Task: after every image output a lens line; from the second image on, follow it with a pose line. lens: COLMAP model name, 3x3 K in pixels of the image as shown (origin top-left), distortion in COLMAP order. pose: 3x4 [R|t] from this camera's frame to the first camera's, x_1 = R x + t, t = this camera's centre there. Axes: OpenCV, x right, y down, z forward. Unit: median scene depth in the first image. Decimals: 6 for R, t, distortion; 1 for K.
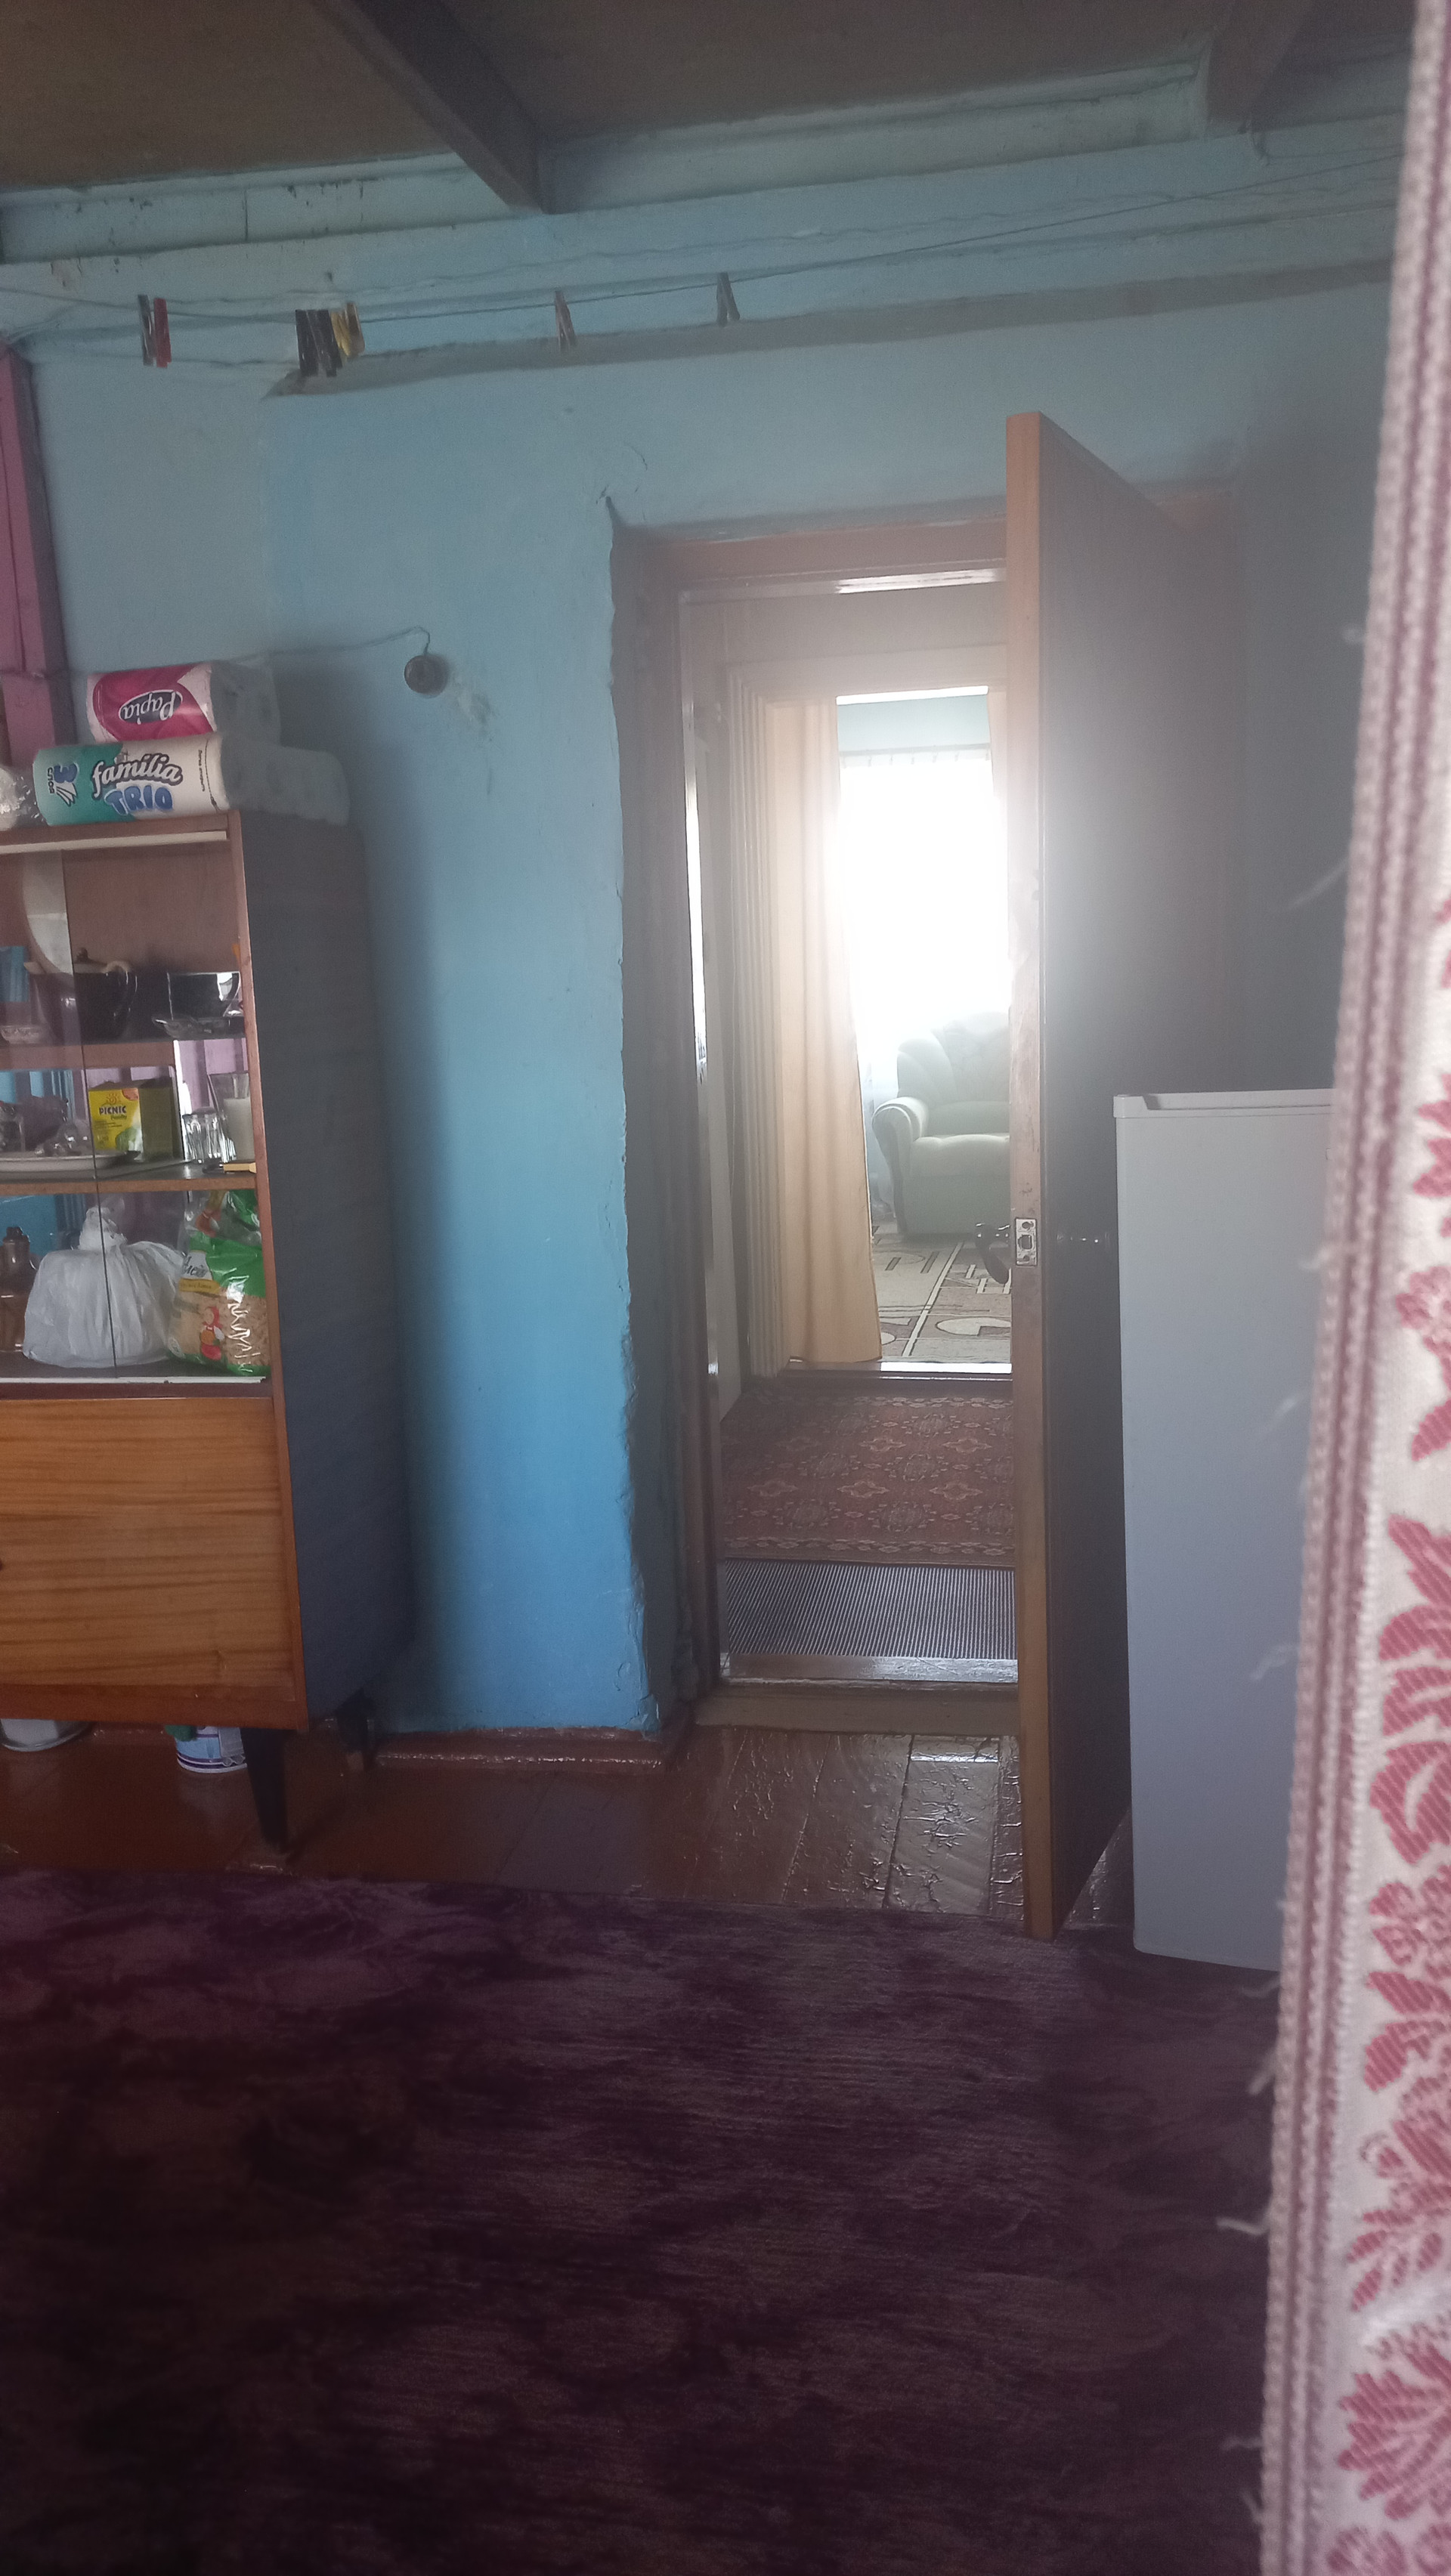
lens RADIAL K [[1853.0, 0, 714.1], [0, 1853.0, 1287.9], [0, 0, 1]] dist [0.062291, -0.056997]
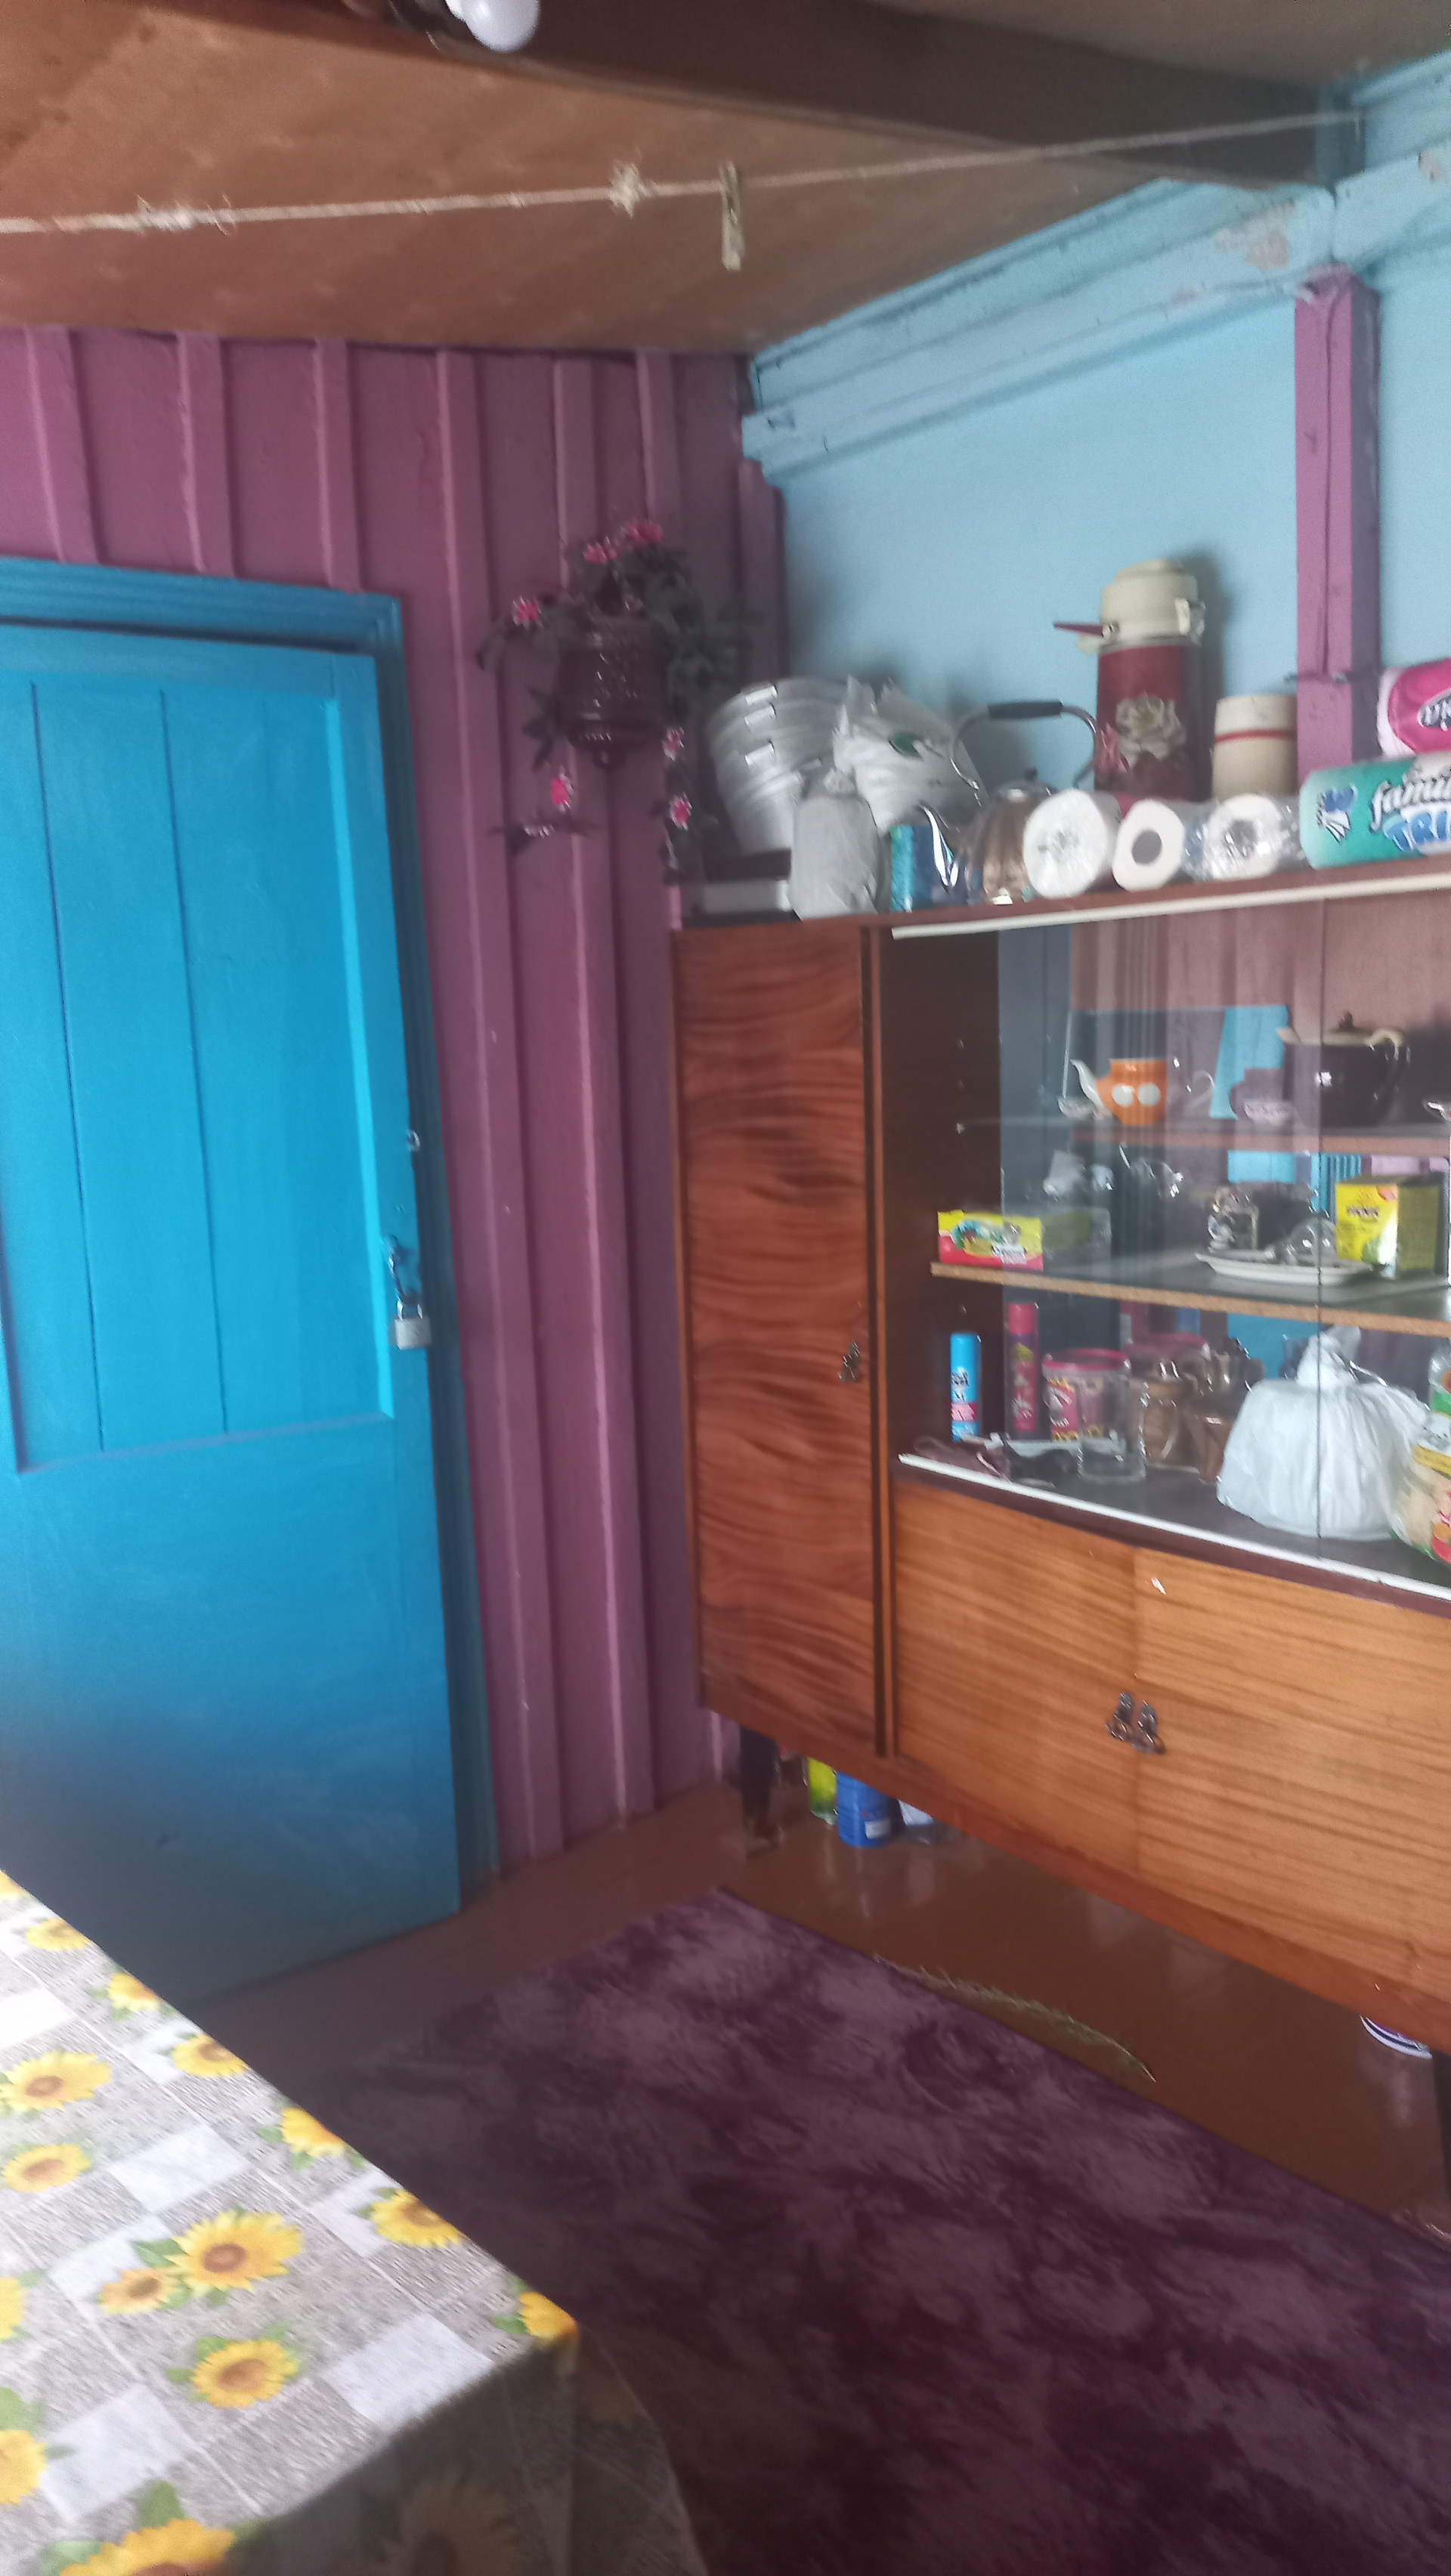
lens RADIAL K [[1853.0, 0, 719.3], [0, 1853.0, 1280.6], [0, 0, 1]] dist [0.062291, -0.056997]
pose [[0.774251, 0.102952, -0.624449, -0.035057], [-0.103181, 0.994013, 0.035948, -0.071403], [0.624411, 0.036599, 0.780238, 0.217901]]
